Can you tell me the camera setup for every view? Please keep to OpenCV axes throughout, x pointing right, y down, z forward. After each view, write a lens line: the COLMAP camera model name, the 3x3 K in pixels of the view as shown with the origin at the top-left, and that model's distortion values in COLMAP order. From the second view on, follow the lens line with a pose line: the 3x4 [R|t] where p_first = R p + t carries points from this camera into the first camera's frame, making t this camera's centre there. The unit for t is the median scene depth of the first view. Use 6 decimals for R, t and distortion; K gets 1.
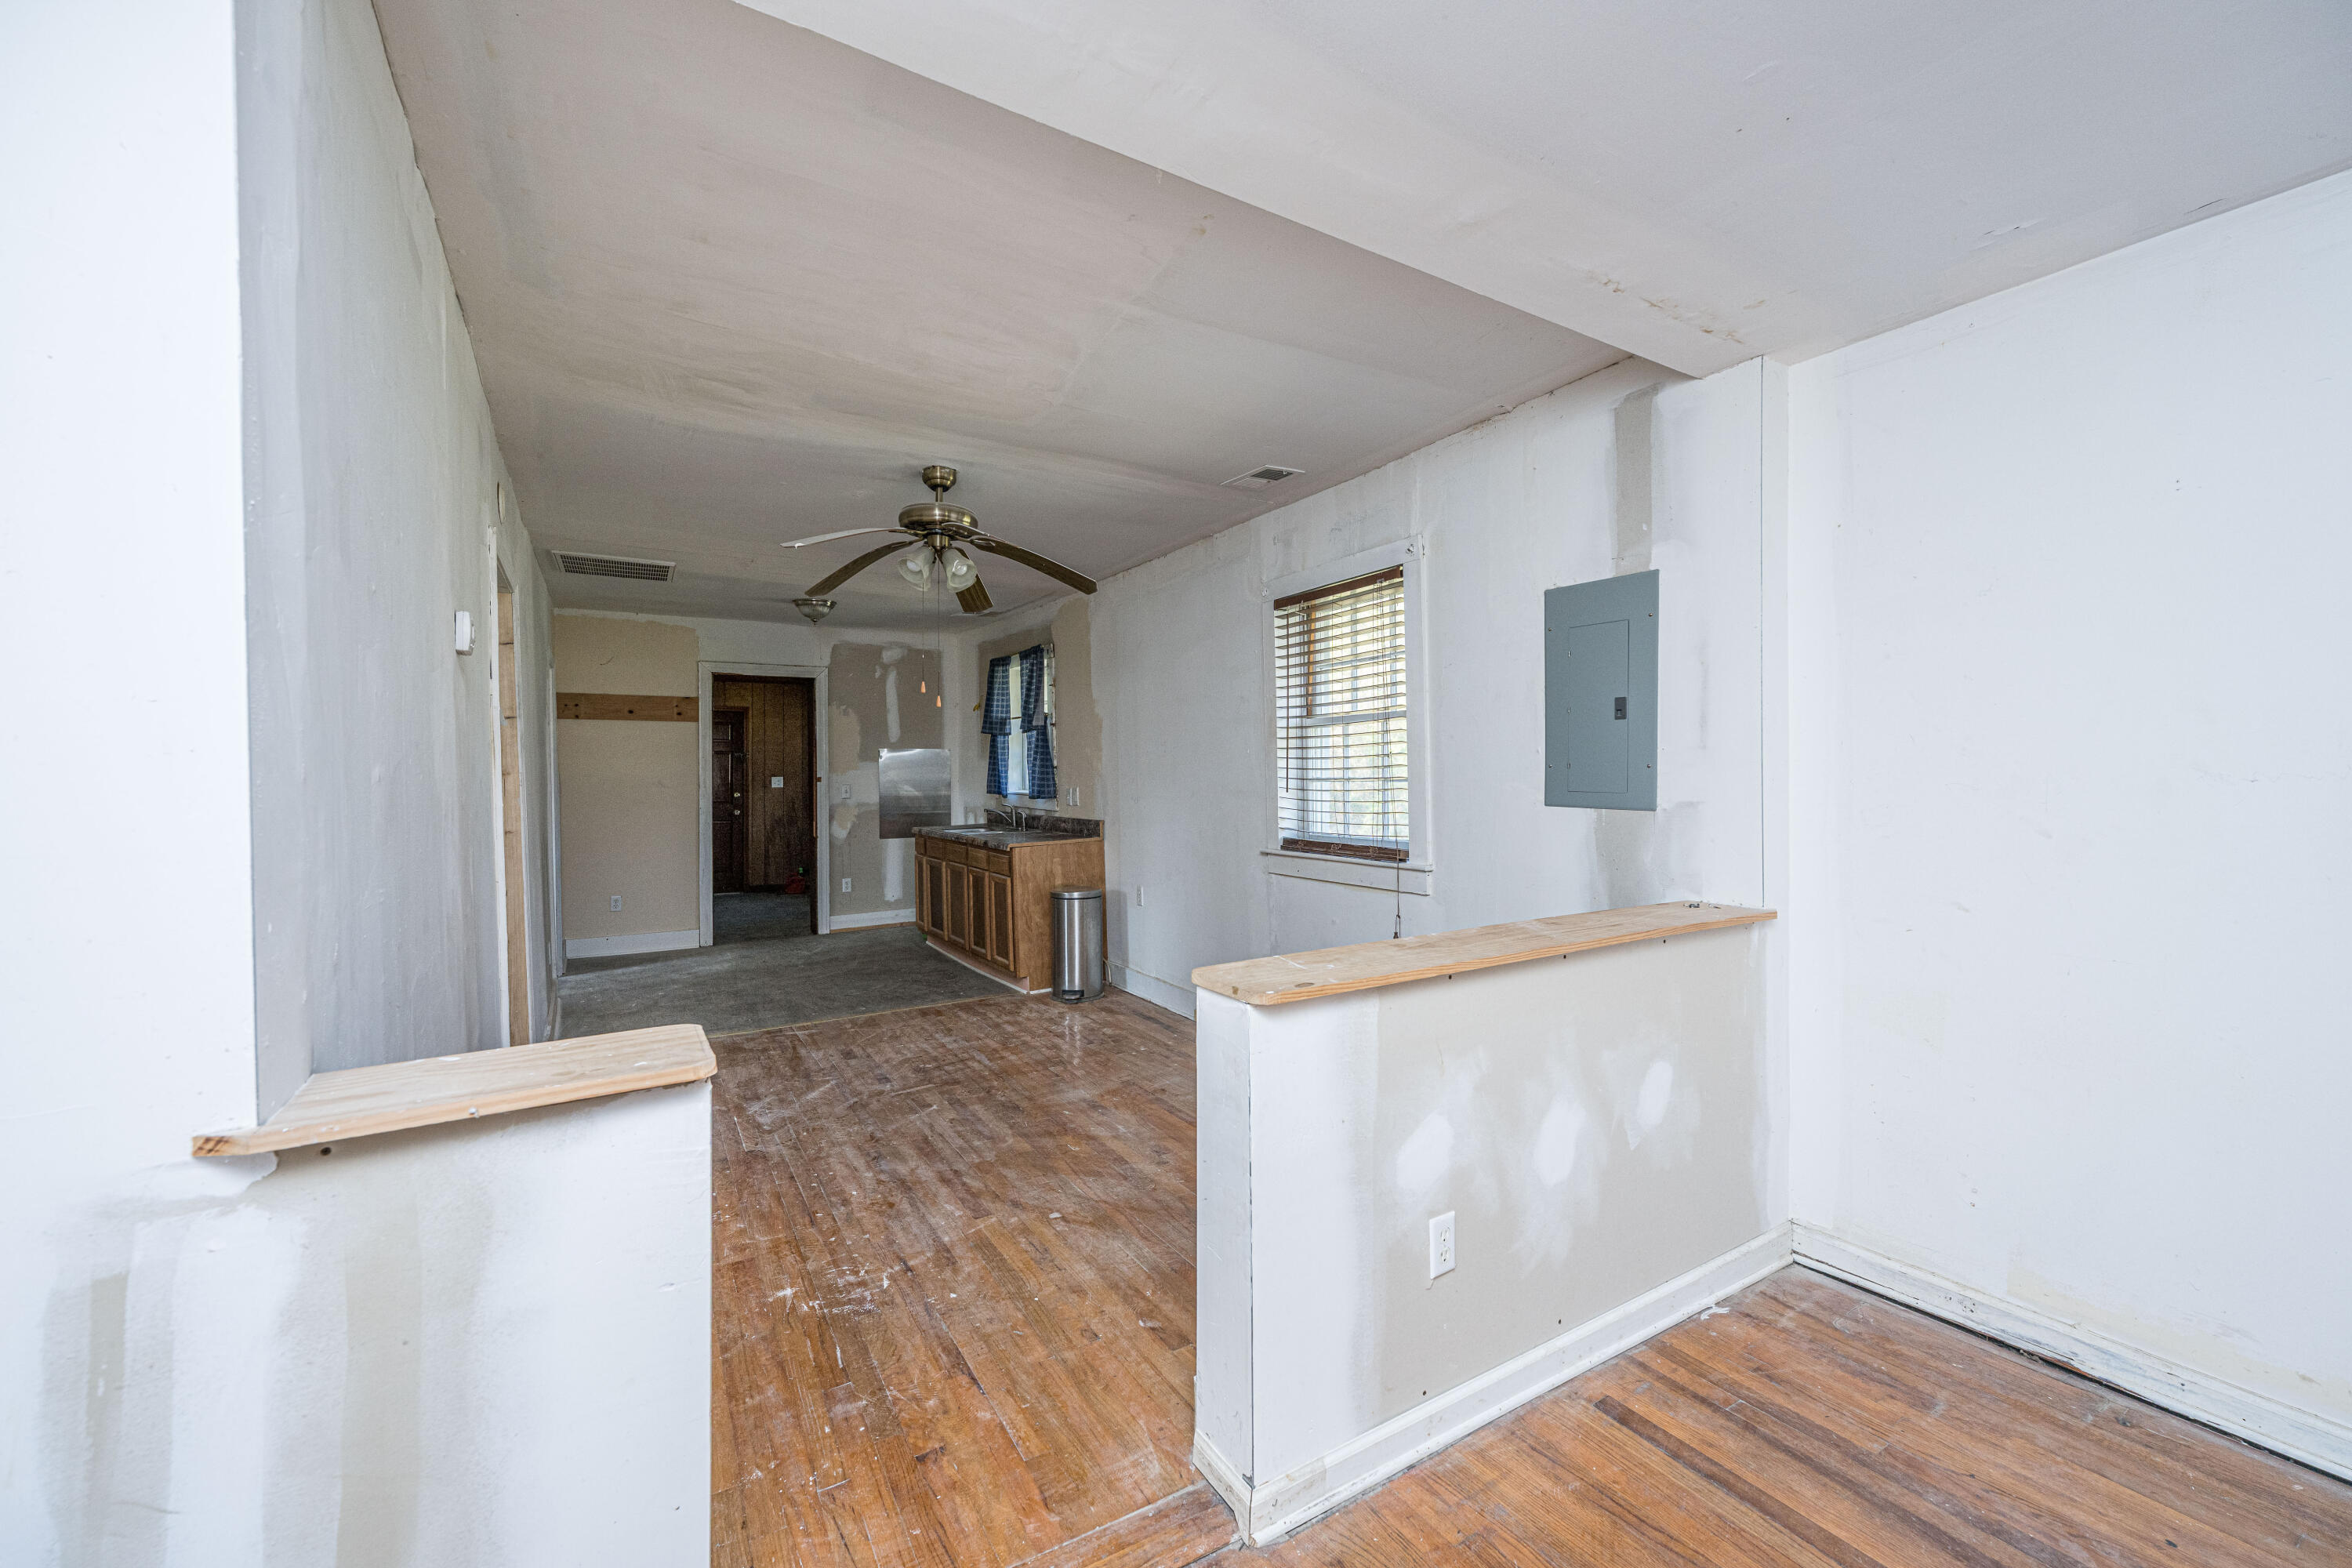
lens RADIAL K [[946.6, 0, 1189.9], [0, 946.6, 780.5], [0, 0, 1]] dist [-0.002343, 0.000579]
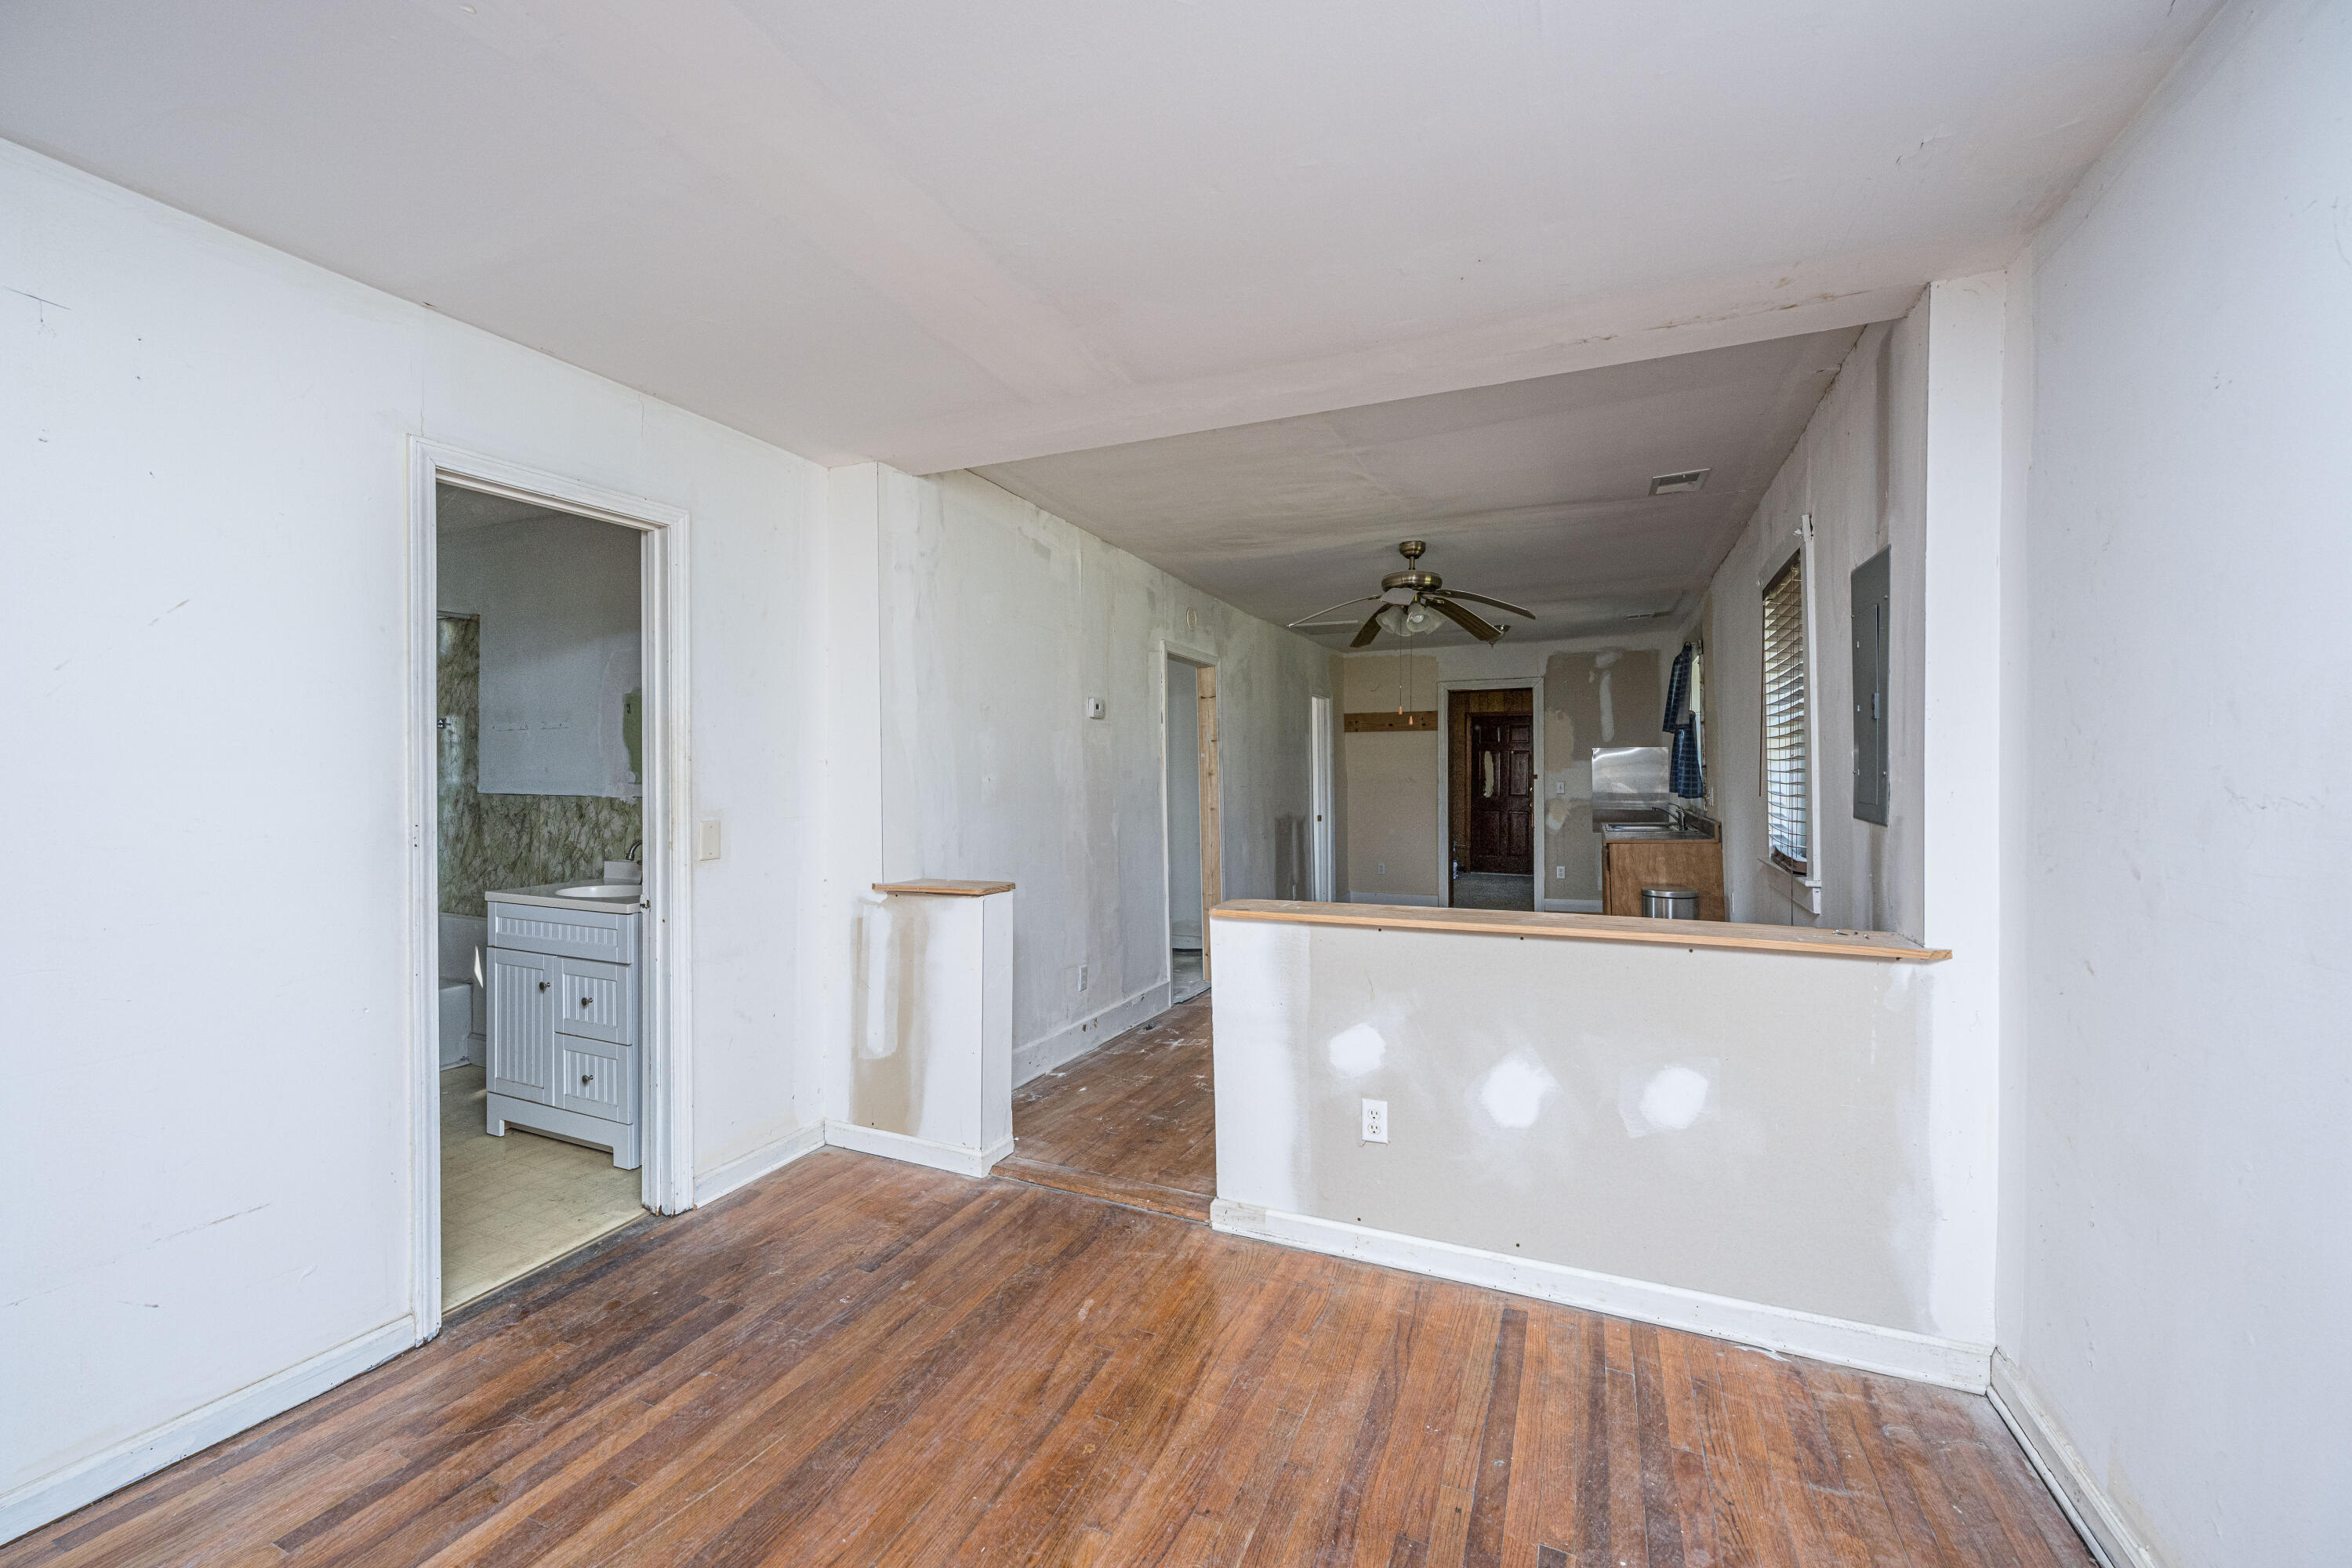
lens RADIAL K [[946.6, 0, 1158.0], [0, 946.6, 780.1], [0, 0, 1]] dist [-0.002343, 0.000579]
pose [[0.555484, 0.009554, -0.831472, 0.359540], [-0.003786, 0.999953, 0.008960, -0.006458], [0.831519, -0.001829, 0.555494, -0.010797]]
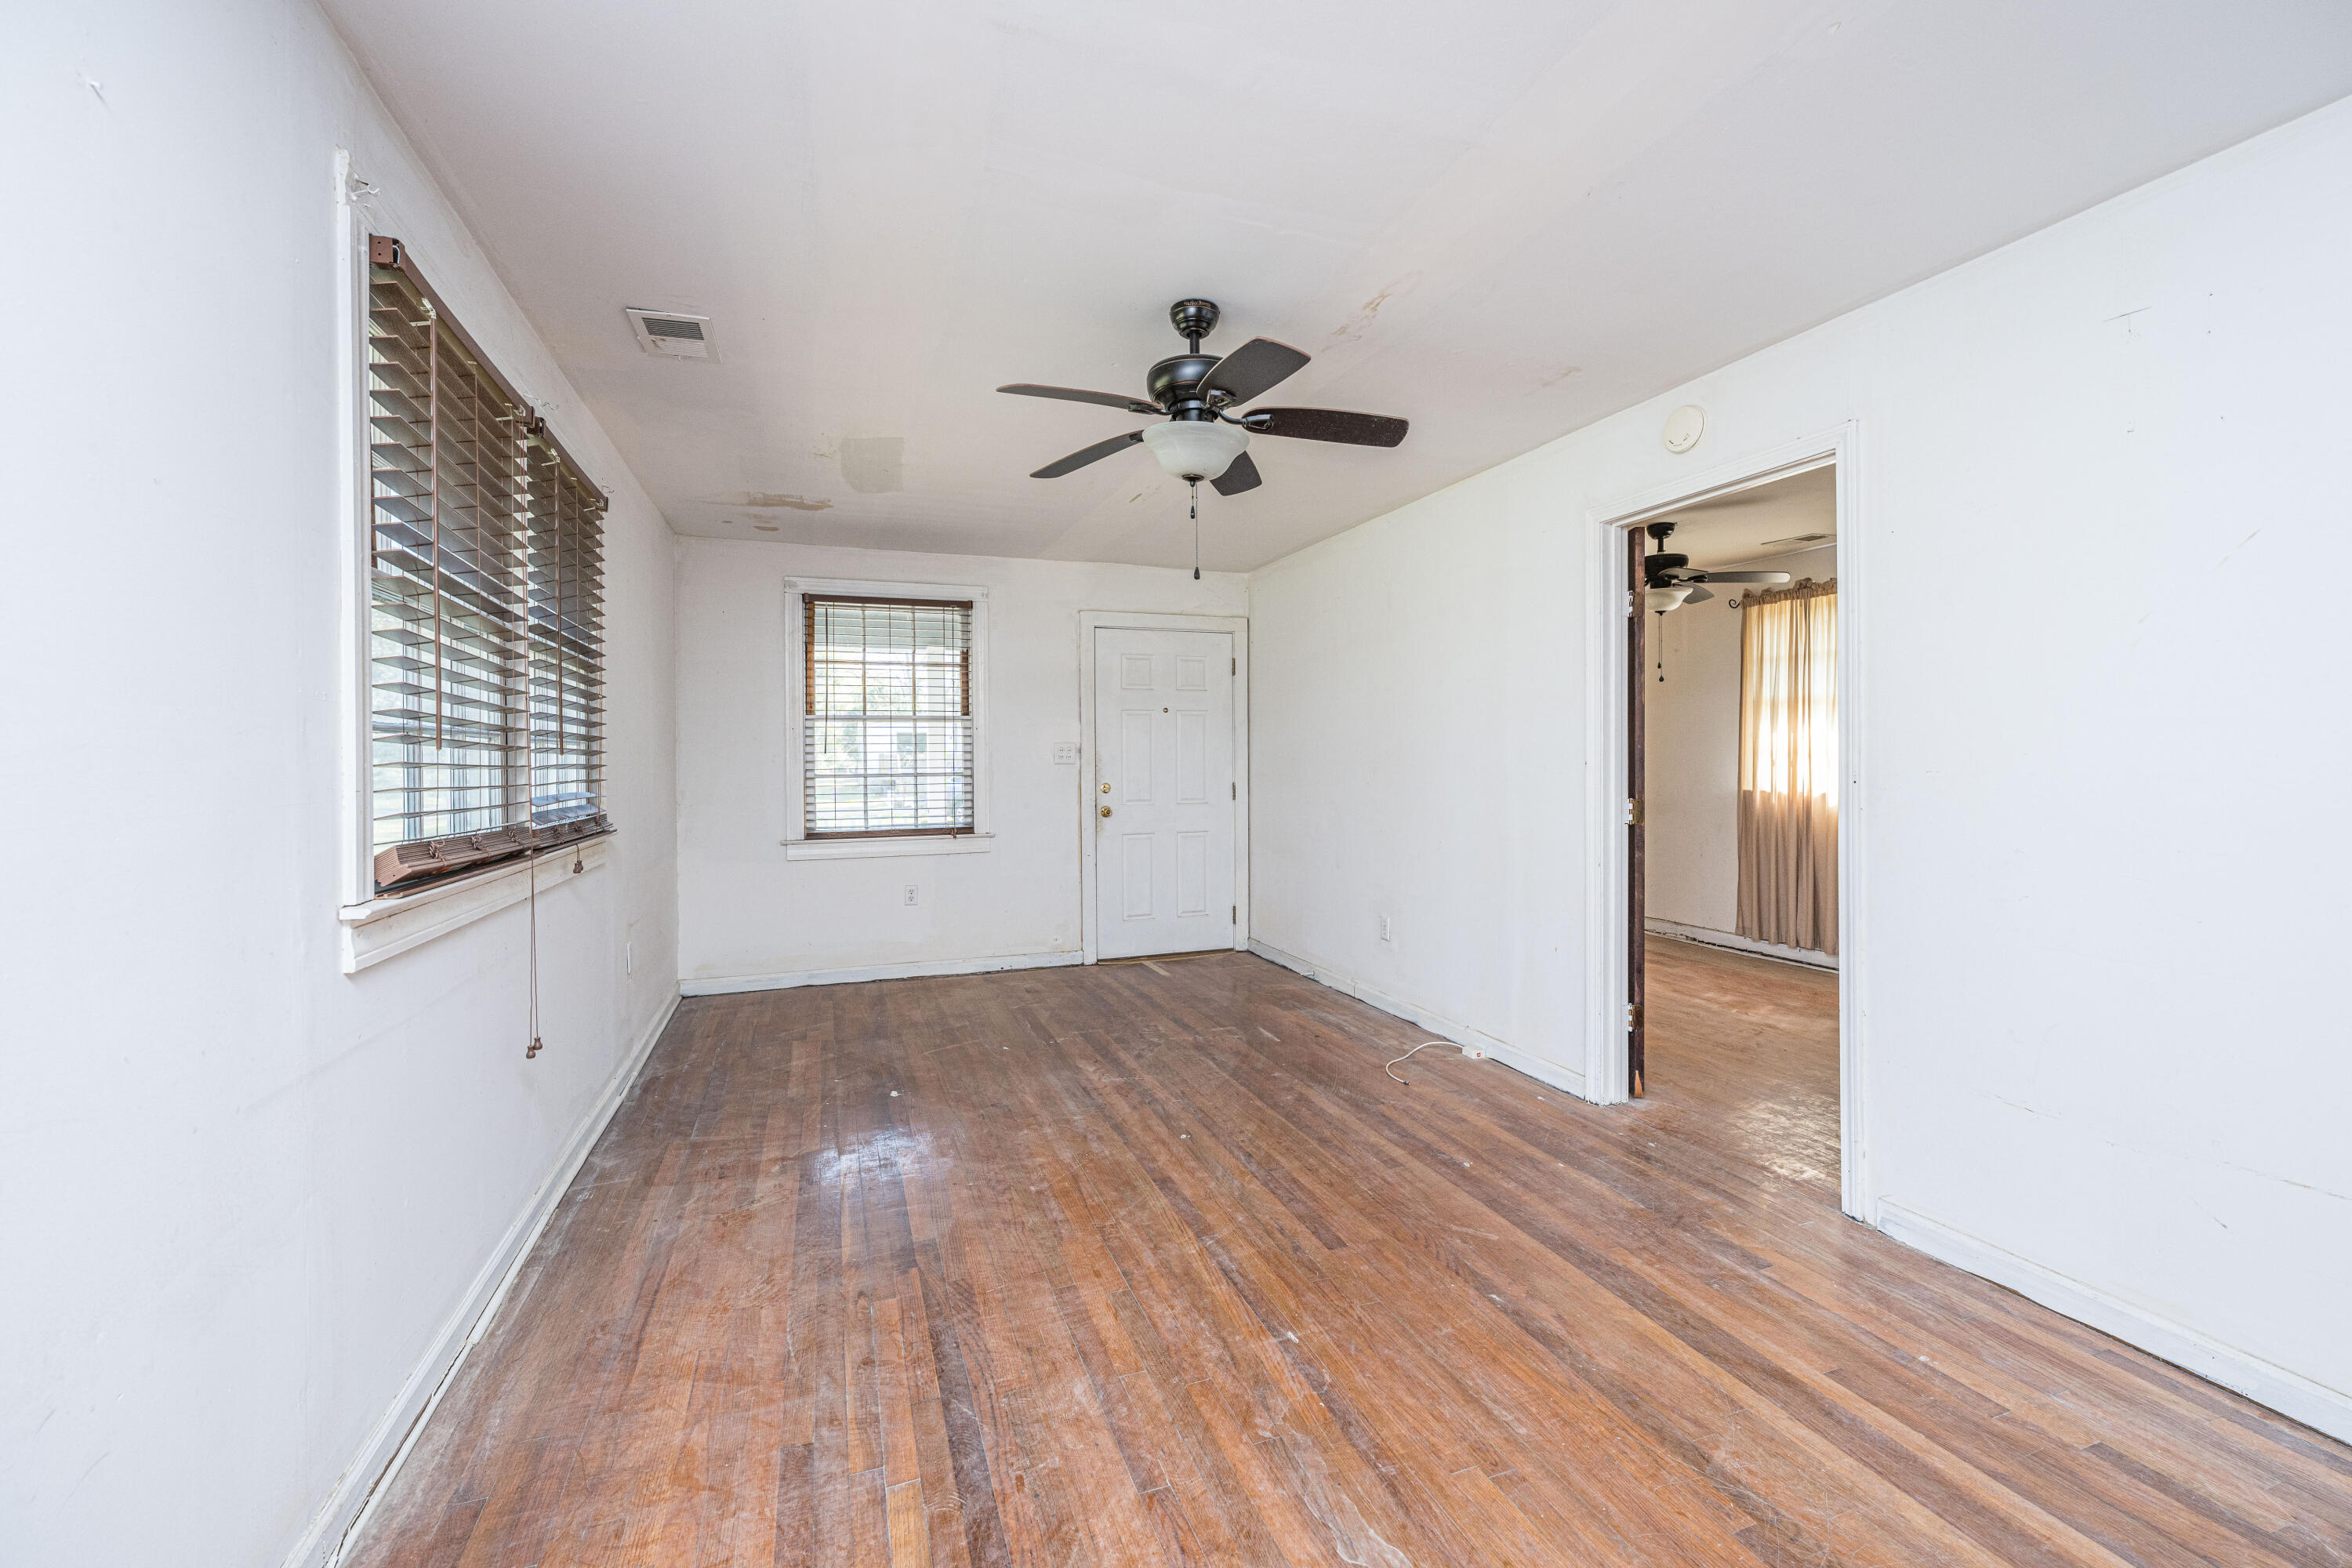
lens RADIAL K [[946.6, 0, 1177.5], [0, 946.6, 770.1], [0, 0, 1]] dist [-0.002343, 0.000579]
pose [[-0.979083, 0.004333, 0.203413, 0.215290], [0.006815, 0.999911, 0.011504, 0.008732], [-0.203345, 0.012650, -0.979025, 0.244696]]
